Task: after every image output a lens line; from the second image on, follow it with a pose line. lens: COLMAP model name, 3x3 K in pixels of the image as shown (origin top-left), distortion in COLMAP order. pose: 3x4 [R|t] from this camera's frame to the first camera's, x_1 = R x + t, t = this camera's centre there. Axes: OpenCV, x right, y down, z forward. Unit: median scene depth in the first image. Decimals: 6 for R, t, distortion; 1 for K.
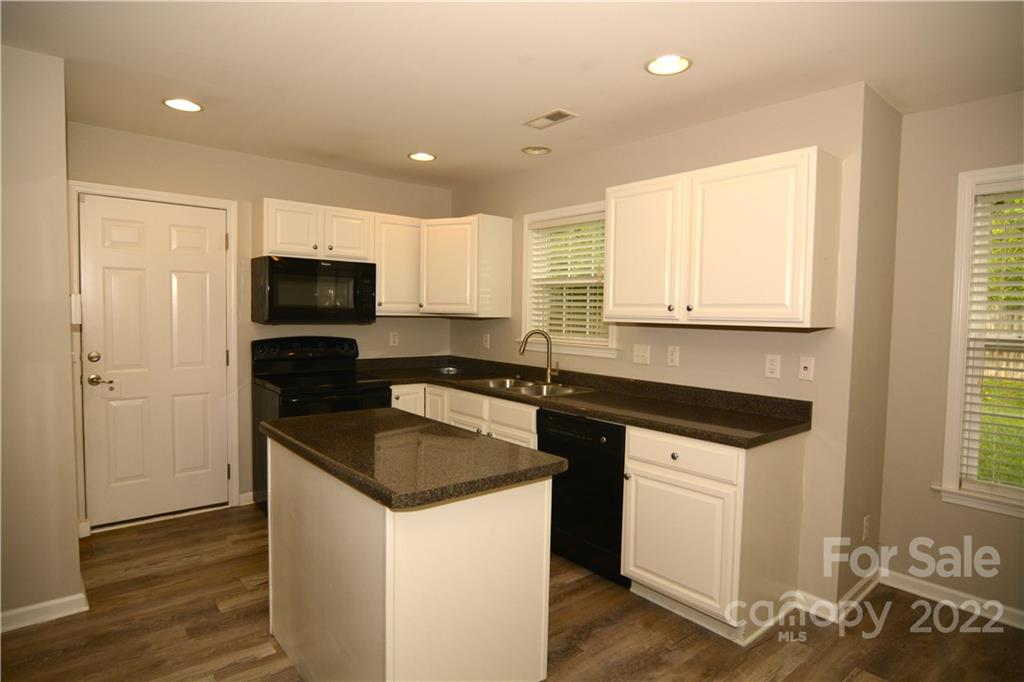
lens RADIAL K [[574.3, 0, 512.0], [0, 574.3, 341.0], [0, 0, 1]] dist [-0.002019, -0.000615]
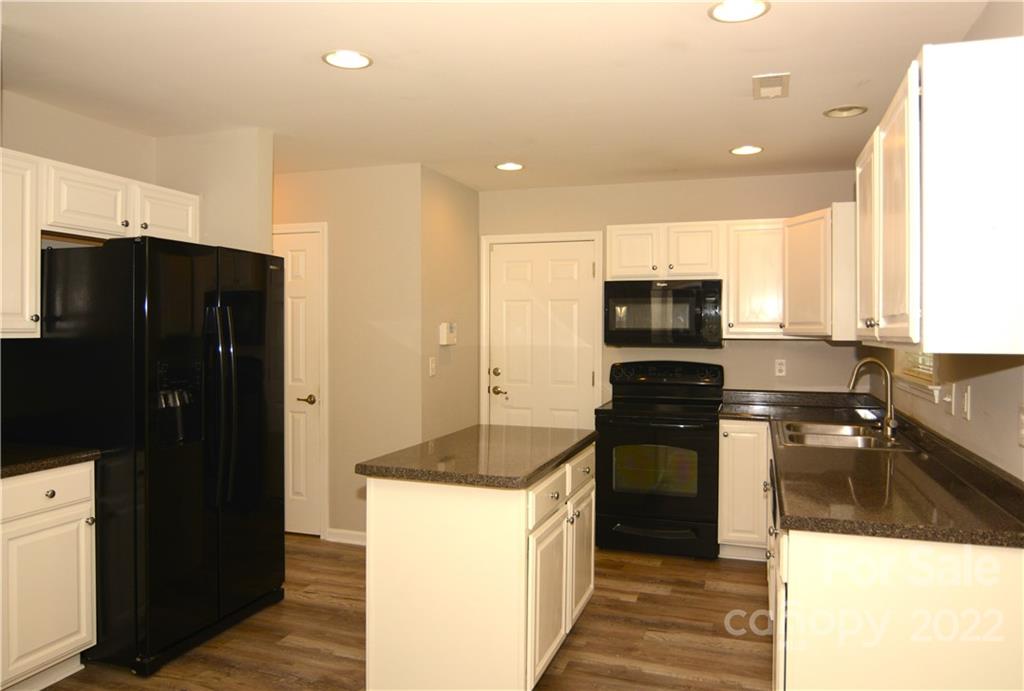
lens RADIAL K [[747.7, 0, 512.0], [0, 747.7, 345.5], [0, 0, 1]] dist [-0.000798, 0.000273]
pose [[0.526201, 0.003506, -0.850353, 0.592319], [-0.039325, 0.999022, -0.020216, 0.001728], [0.849450, 0.044078, 0.525825, 0.141056]]
